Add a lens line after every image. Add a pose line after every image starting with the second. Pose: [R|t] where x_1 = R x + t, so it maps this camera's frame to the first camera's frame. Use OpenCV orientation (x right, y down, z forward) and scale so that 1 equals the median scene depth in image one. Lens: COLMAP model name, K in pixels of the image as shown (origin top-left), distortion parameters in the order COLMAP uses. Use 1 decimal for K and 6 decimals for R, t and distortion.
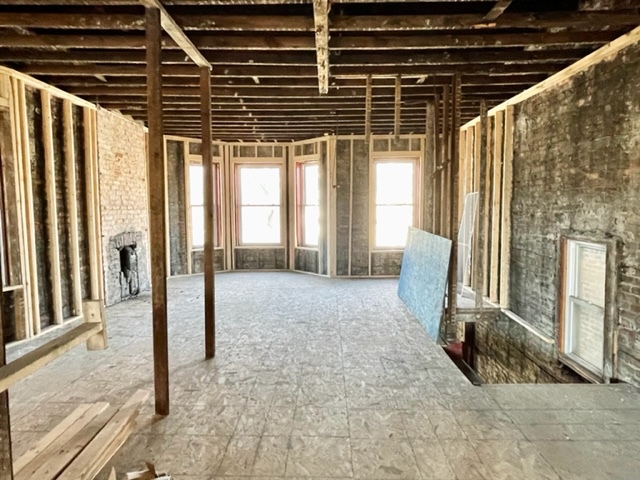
lens RADIAL K [[390.2, 0, 322.7], [0, 390.2, 234.8], [0, 0, 1]] dist [-0.014000, 0.001641]
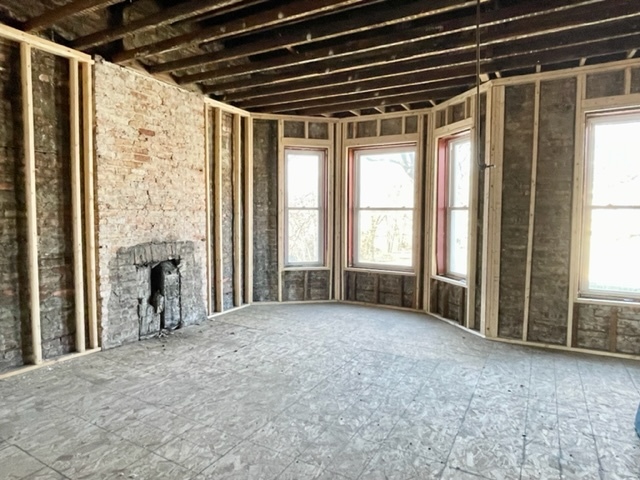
lens RADIAL K [[390.2, 0, 320.1], [0, 390.2, 235.0], [0, 0, 1]] dist [-0.014000, 0.001641]
pose [[0.877386, 0.035113, -0.478499, 0.071625], [-0.045635, 0.998904, -0.010376, -0.019506], [0.477610, 0.030940, 0.878027, 0.393119]]
